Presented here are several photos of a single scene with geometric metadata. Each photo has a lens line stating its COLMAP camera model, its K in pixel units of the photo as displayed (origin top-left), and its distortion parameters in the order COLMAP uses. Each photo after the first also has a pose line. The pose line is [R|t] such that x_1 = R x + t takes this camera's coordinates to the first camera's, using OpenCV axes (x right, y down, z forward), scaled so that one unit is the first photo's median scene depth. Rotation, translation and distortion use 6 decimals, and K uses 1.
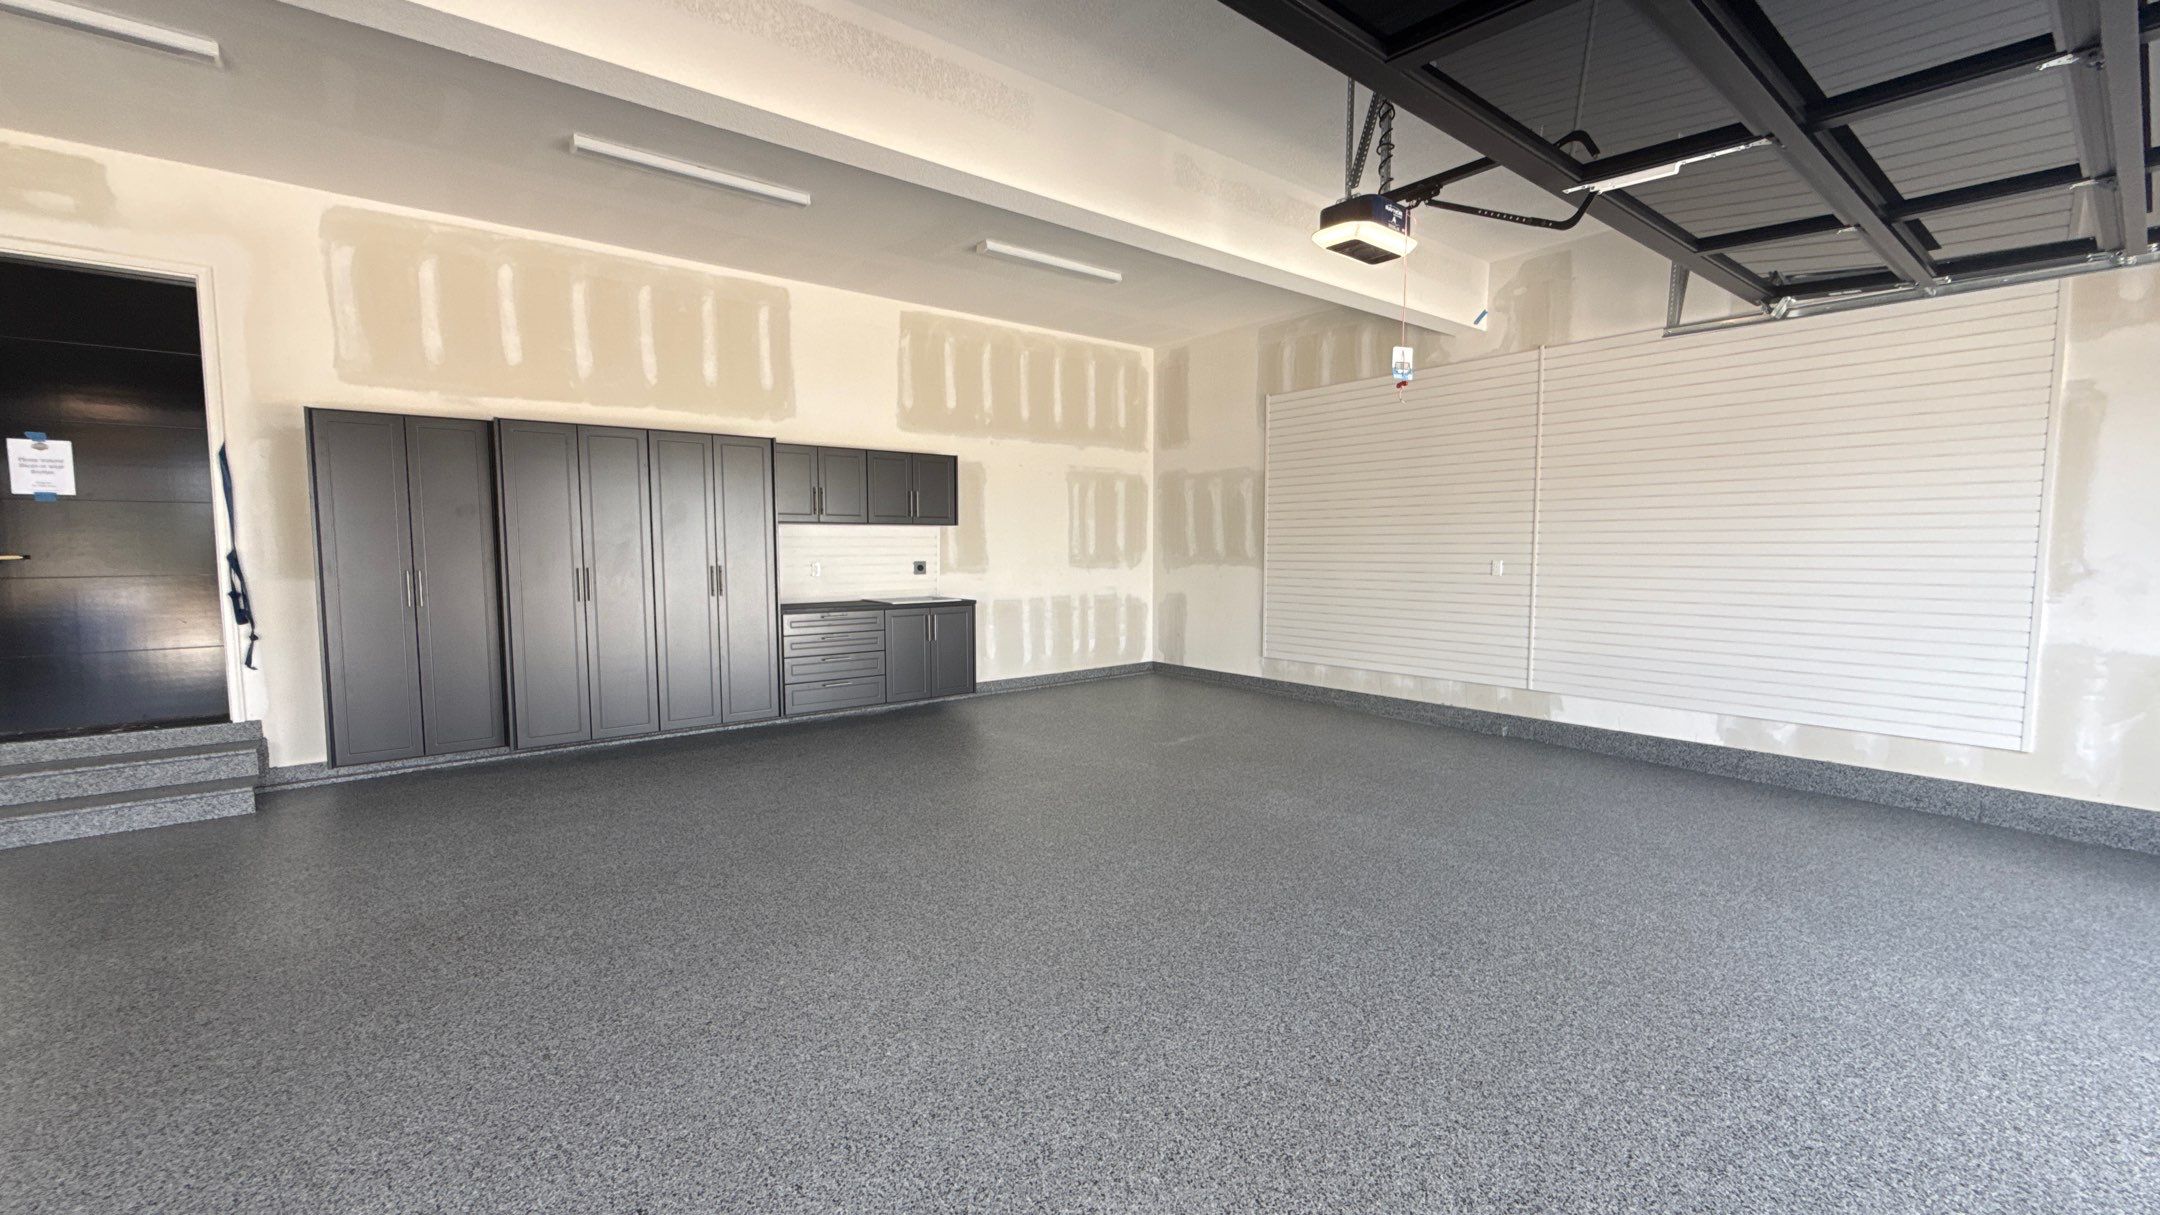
lens RADIAL K [[859.2, 0, 1078.7], [0, 859.2, 609.2], [0, 0, 1]] dist [-0.000148, 0.000656]
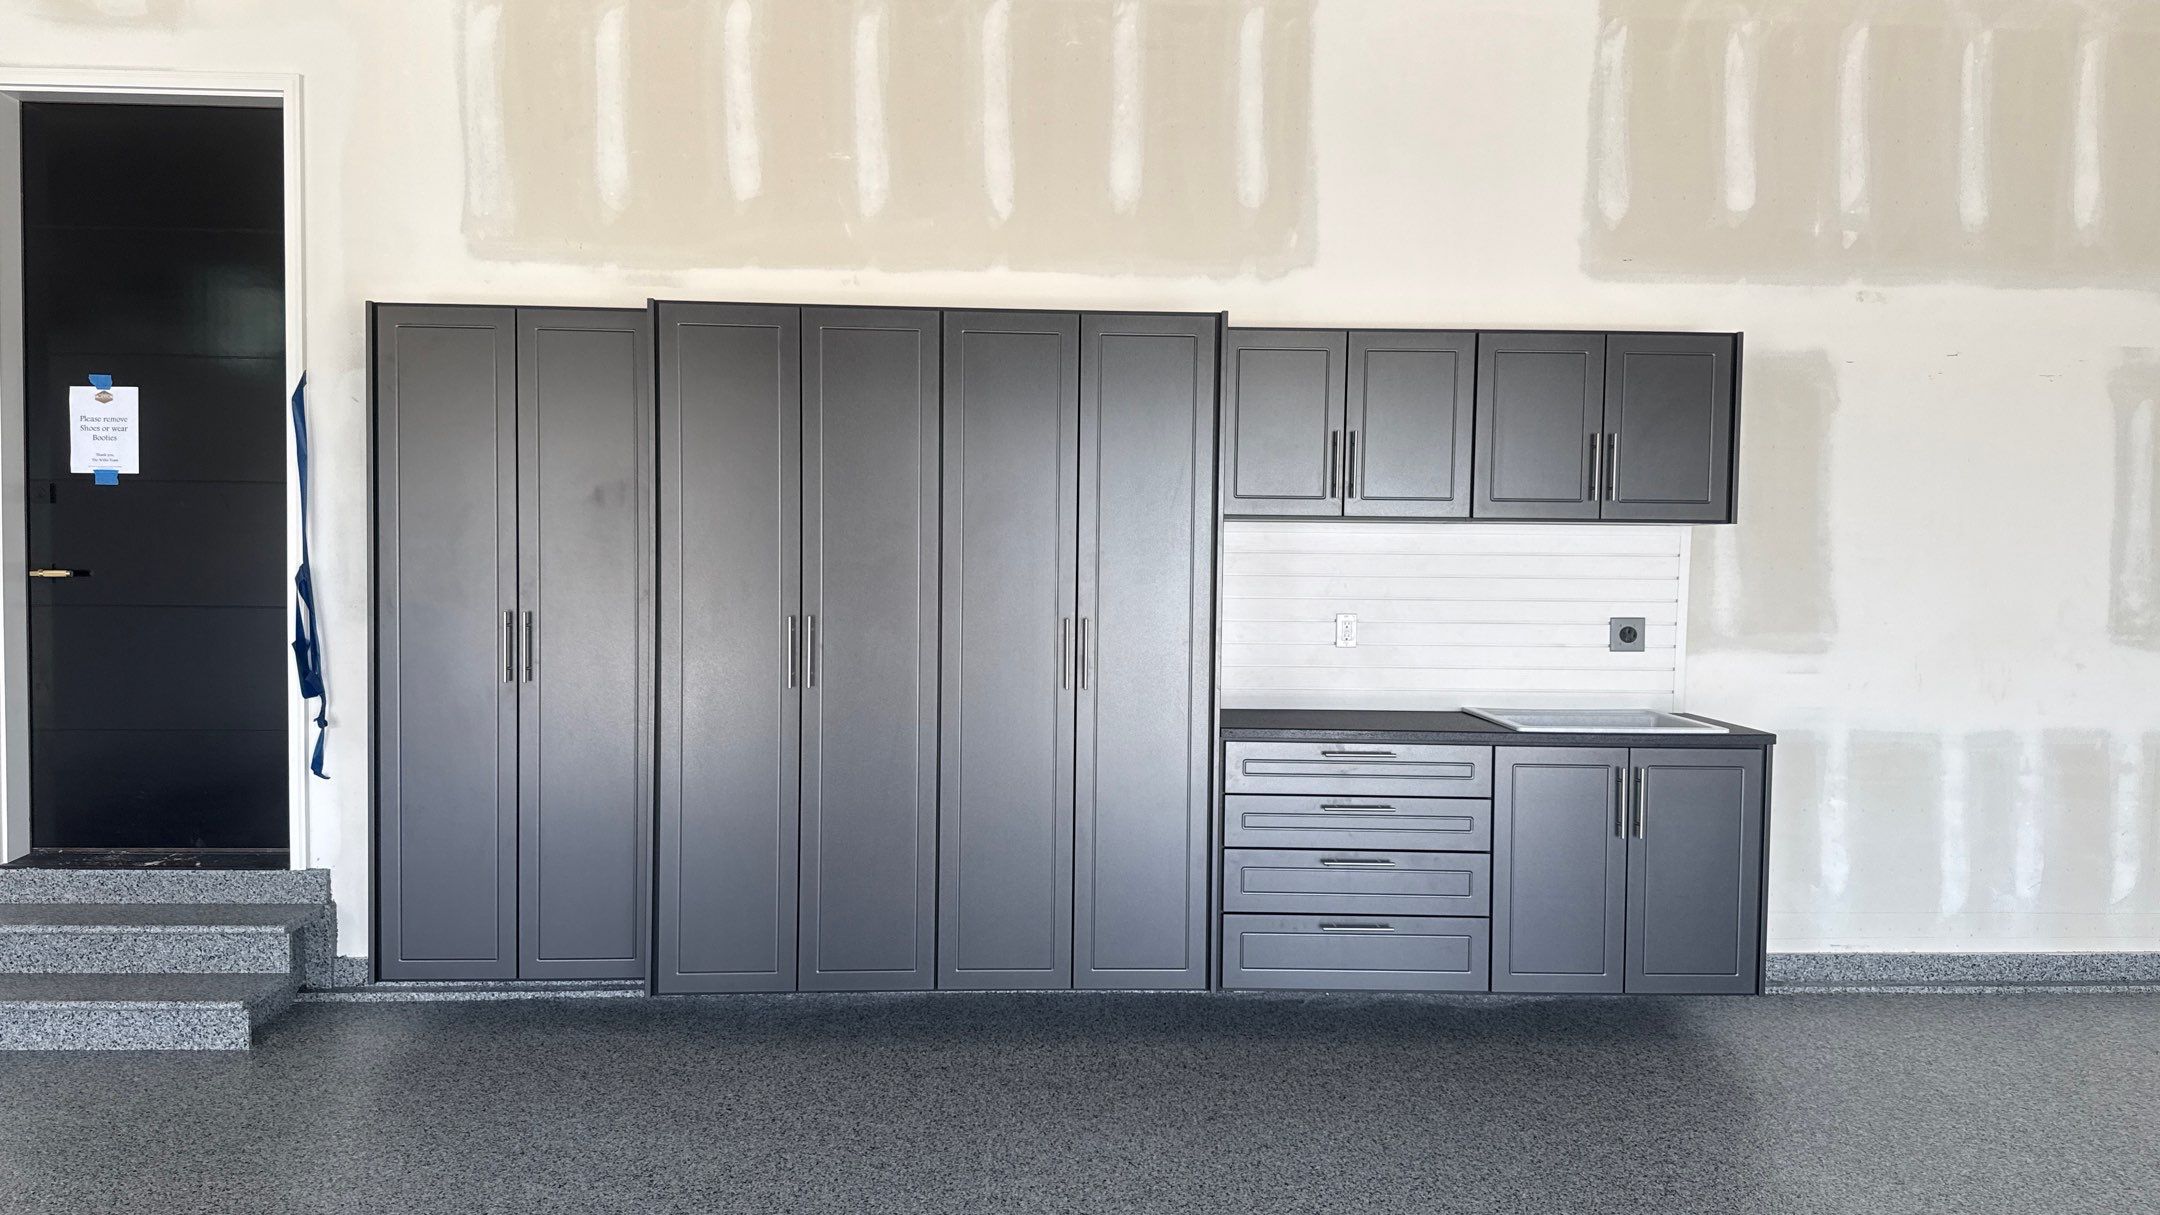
lens RADIAL K [[1511.3, 0, 1085.5], [0, 1511.3, 613.7], [0, 0, 1]] dist [0.065408, -0.095674]
pose [[0.810348, 0.034427, -0.584937, 0.015733], [-0.057777, 0.998102, -0.021299, -0.029538], [0.583094, 0.051056, 0.810799, 0.312234]]
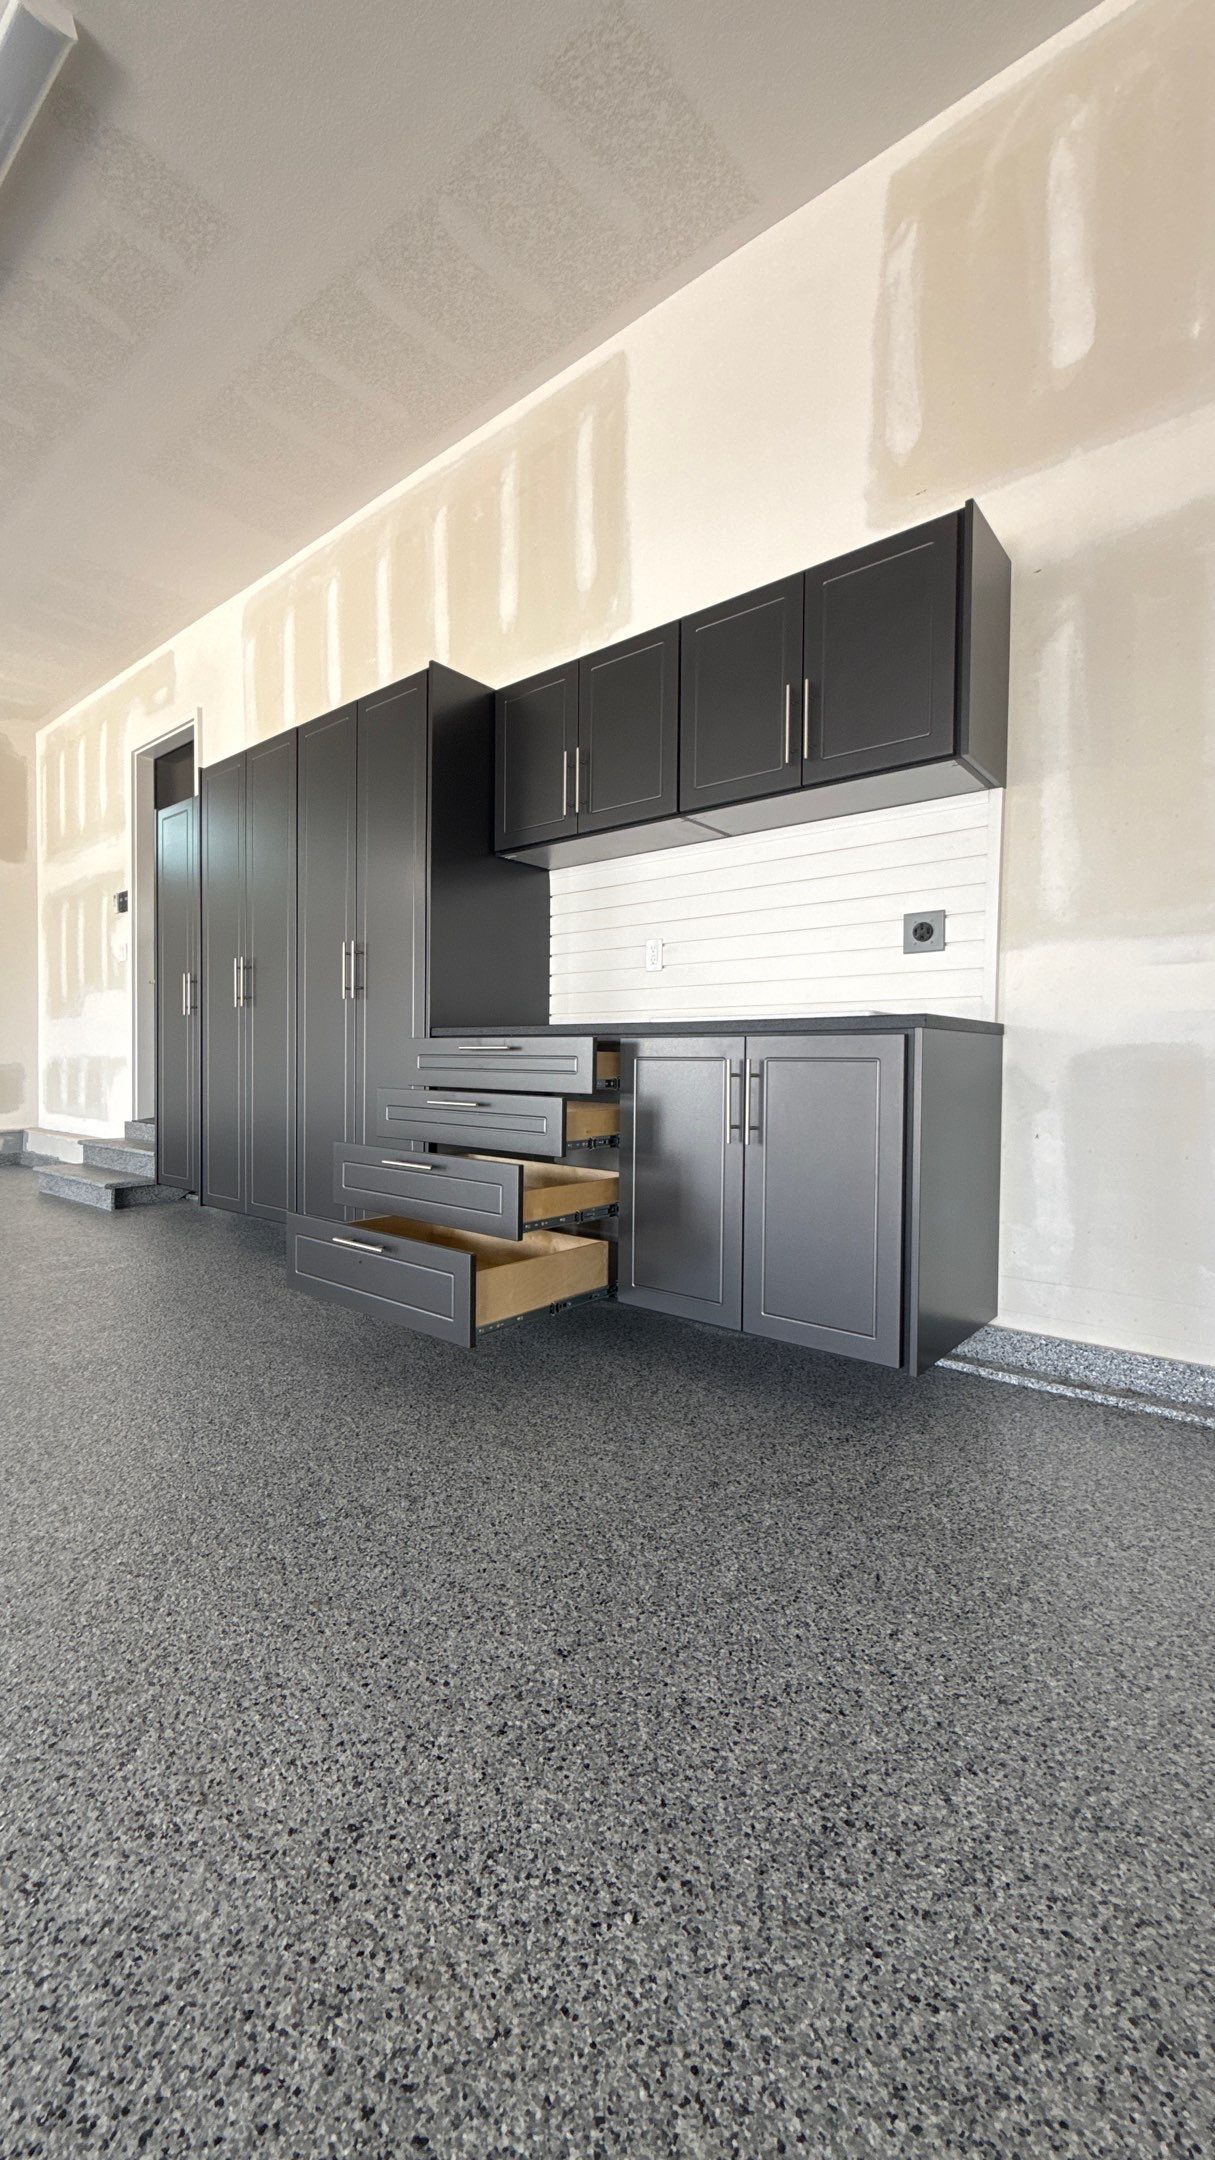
lens RADIAL K [[859.2, 0, 605.9], [0, 859.2, 1079.9], [0, 0, 1]] dist [-0.000148, 0.000656]
pose [[0.205277, 0.022315, -0.978449, 0.107229], [-0.082836, 0.996549, 0.005349, 0.014836], [0.975192, 0.079953, 0.206417, 0.826771]]
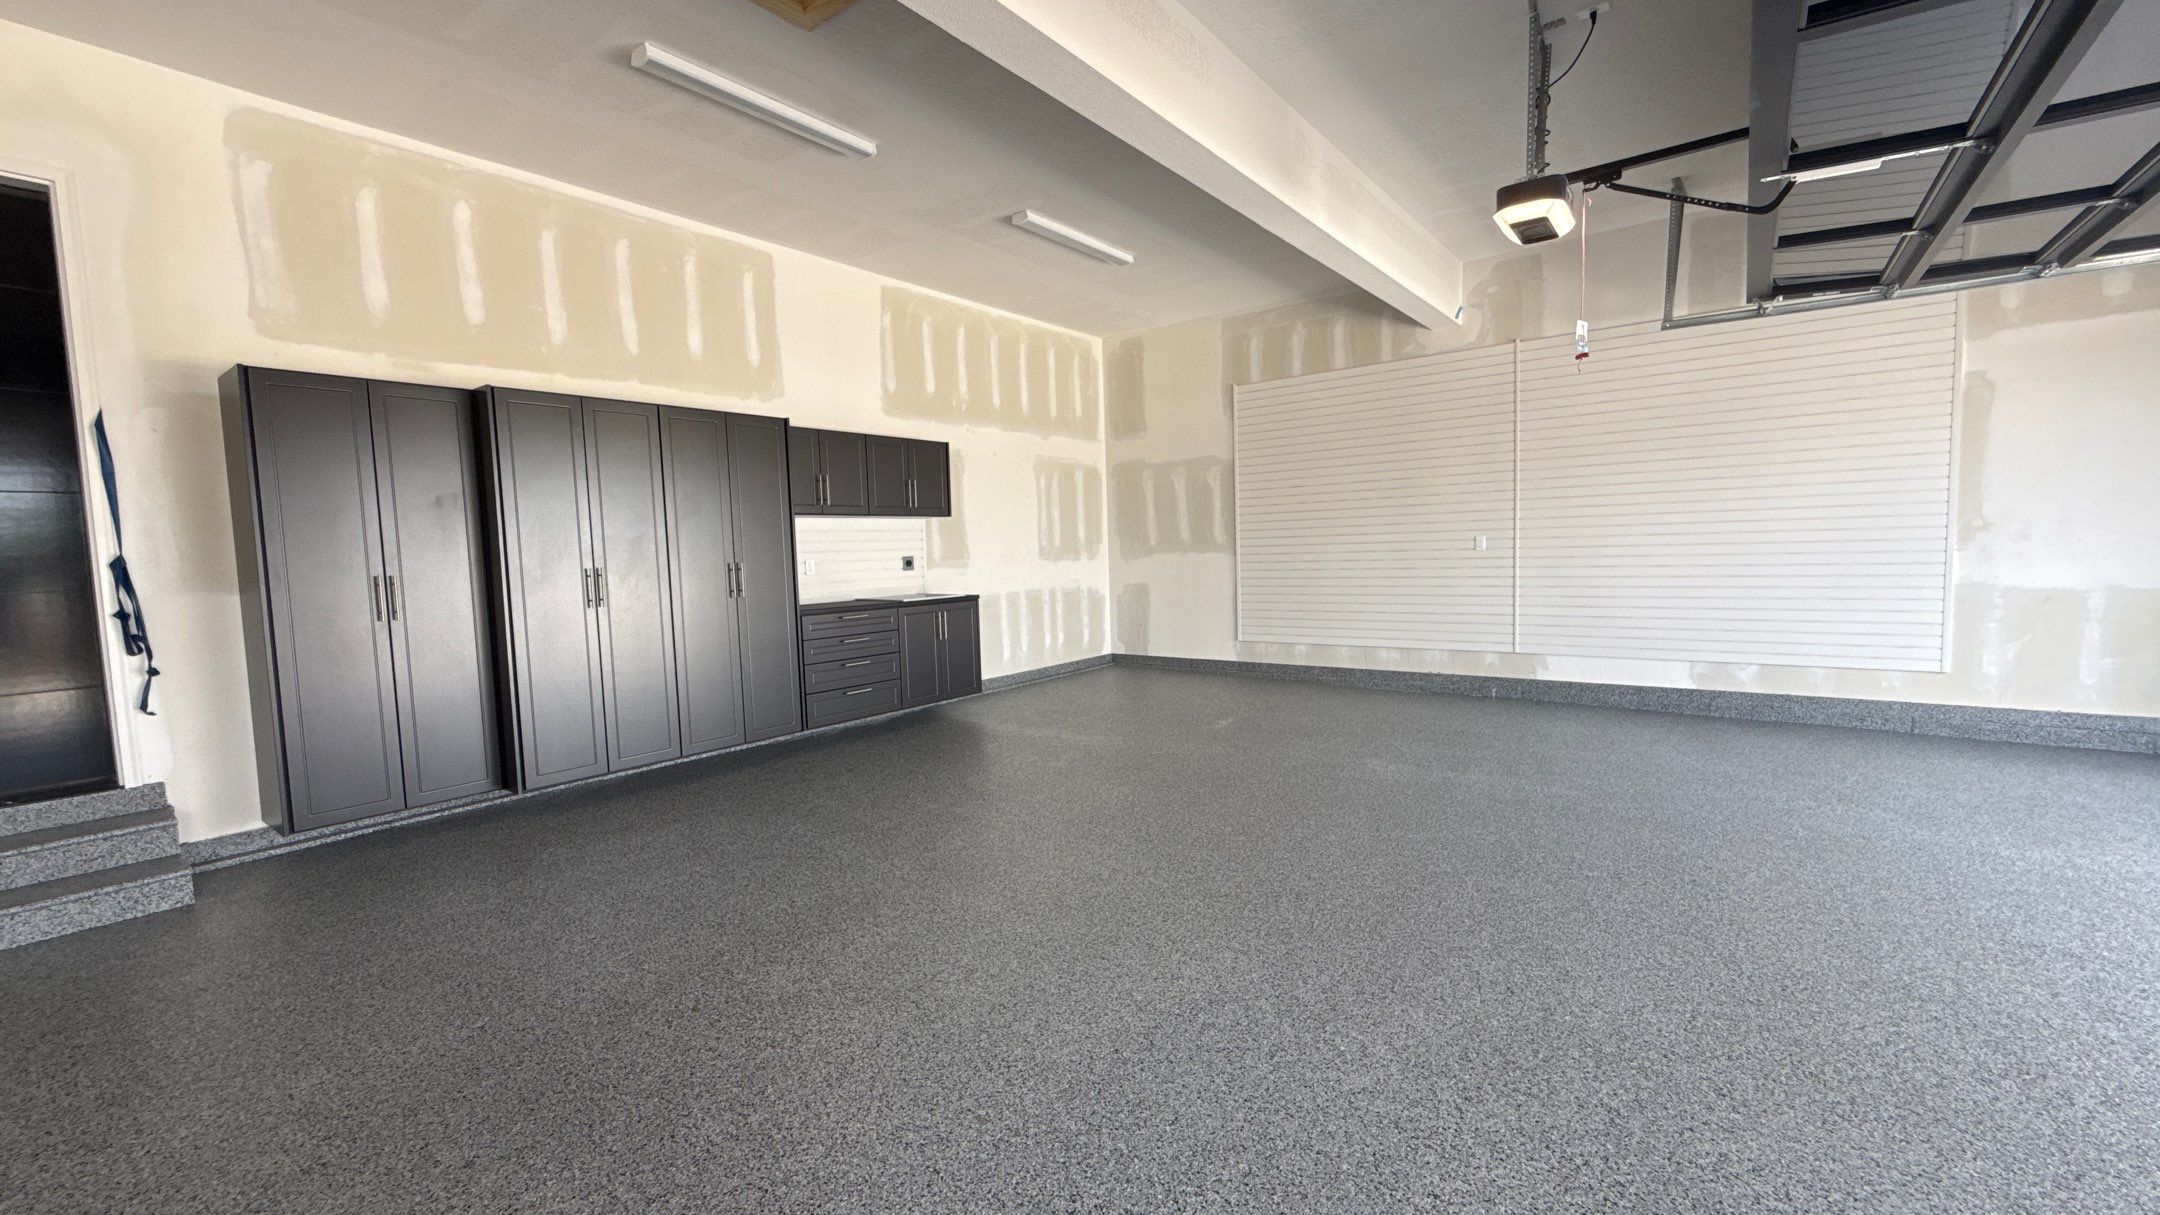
lens RADIAL K [[859.2, 0, 1078.2], [0, 859.2, 610.1], [0, 0, 1]] dist [-0.000148, 0.000656]
pose [[0.970814, -0.045427, 0.235492, -0.228575], [0.046579, 0.998914, 0.000675, 0.010373], [-0.235267, 0.010314, 0.971876, 0.053381]]
